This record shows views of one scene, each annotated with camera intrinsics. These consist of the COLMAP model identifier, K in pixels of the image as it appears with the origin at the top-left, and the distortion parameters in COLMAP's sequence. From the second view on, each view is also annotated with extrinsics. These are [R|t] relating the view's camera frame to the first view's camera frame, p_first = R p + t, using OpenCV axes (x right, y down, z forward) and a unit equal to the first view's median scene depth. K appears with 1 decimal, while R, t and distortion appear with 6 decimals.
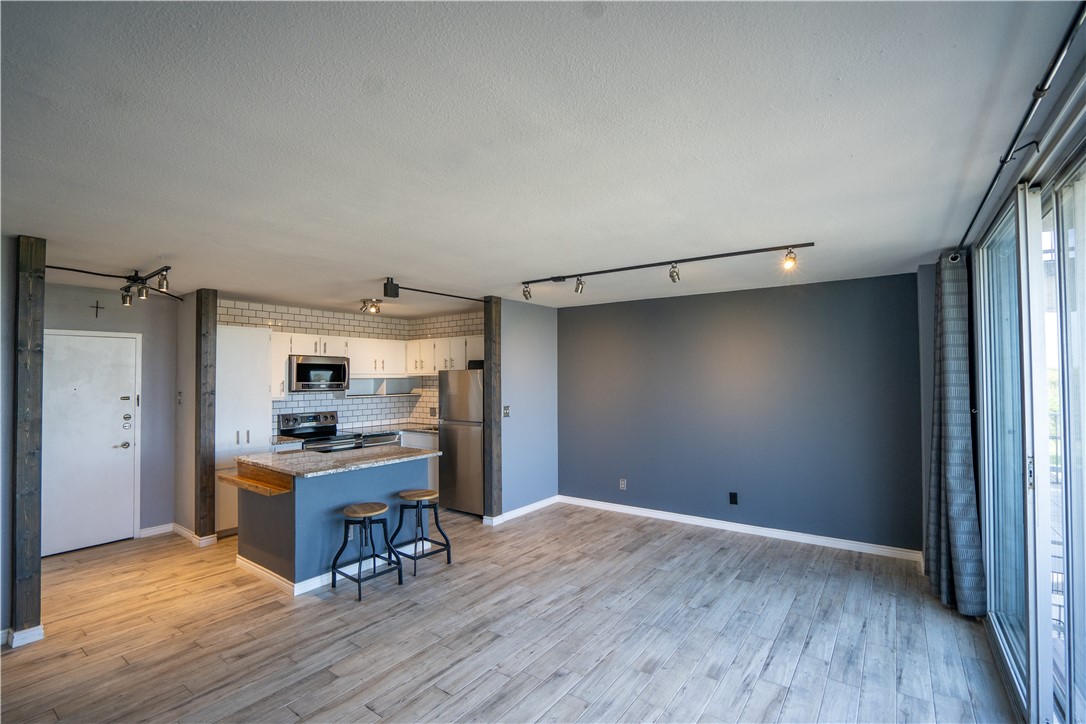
lens RADIAL K [[505.4, 0, 531.1], [0, 505.4, 363.5], [0, 0, 1]] dist [-0.038500, 0.000683]
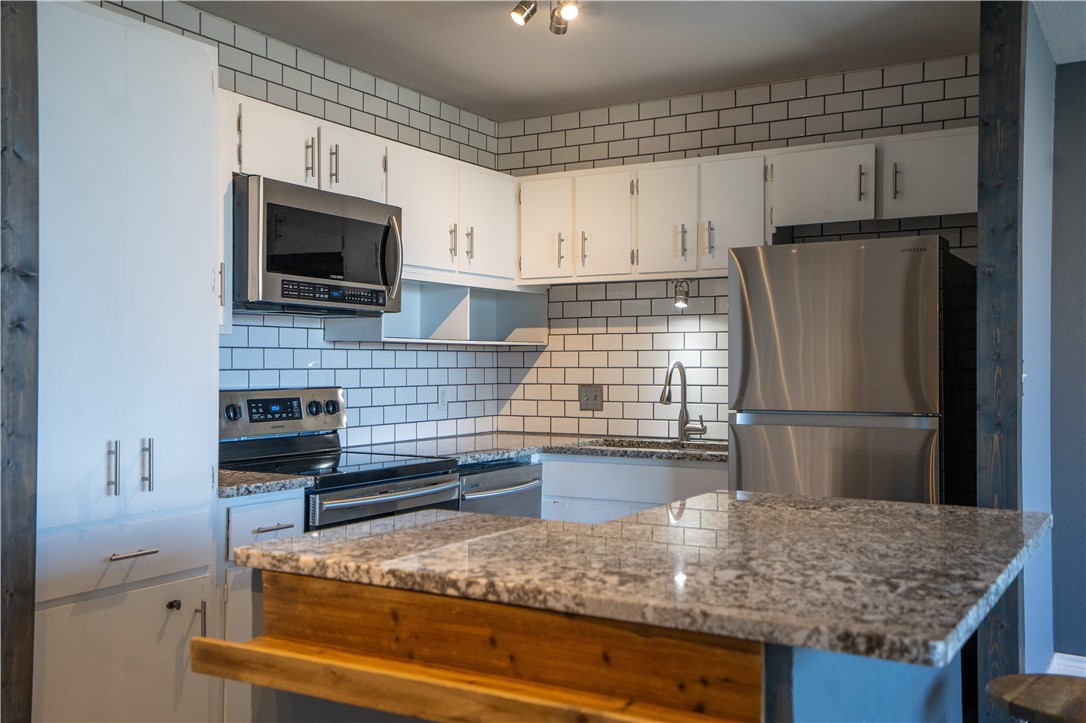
lens RADIAL K [[1063.0, 0, 543.0], [0, 1063.0, 361.5], [0, 0, 1]] dist [0.007856, 0.008726]
pose [[0.992630, 0.009171, 0.120835, -0.439867], [-0.012152, 0.999639, 0.023950, 0.080211], [-0.120572, -0.025242, 0.992384, 0.449027]]
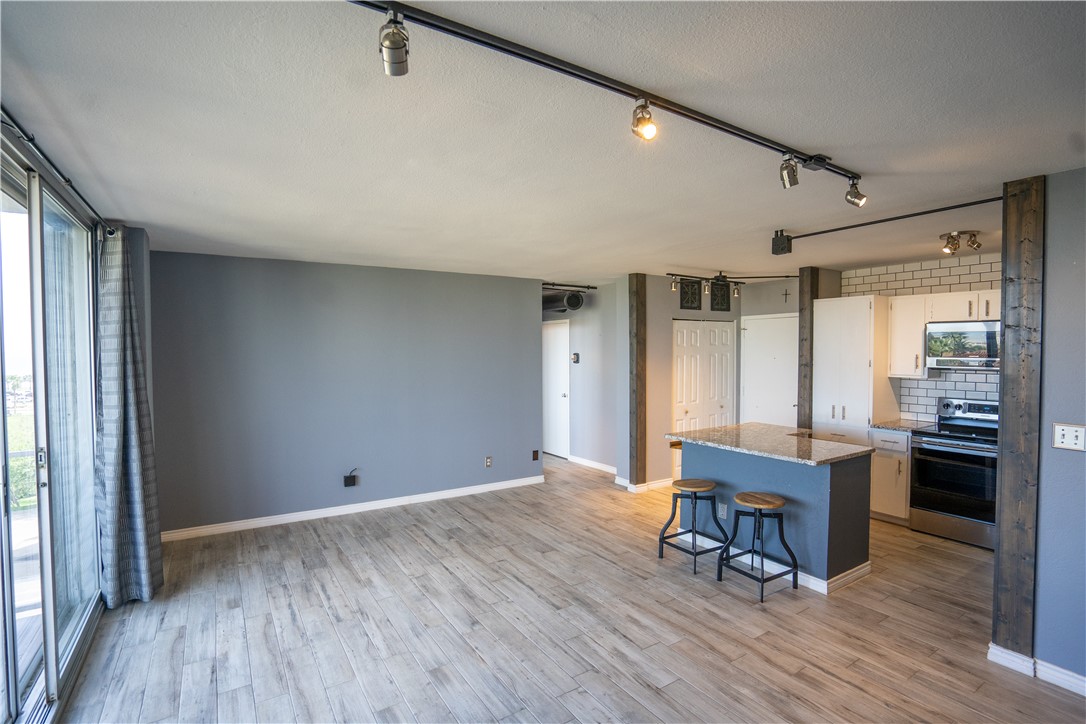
lens RADIAL K [[505.4, 0, 531.1], [0, 505.4, 363.5], [0, 0, 1]] dist [-0.038500, 0.000683]
pose [[-0.355688, 0.035470, -0.933931, 0.538896], [0.034195, 0.999104, 0.024922, 0.008314], [0.933979, -0.023071, -0.356583, 0.793816]]
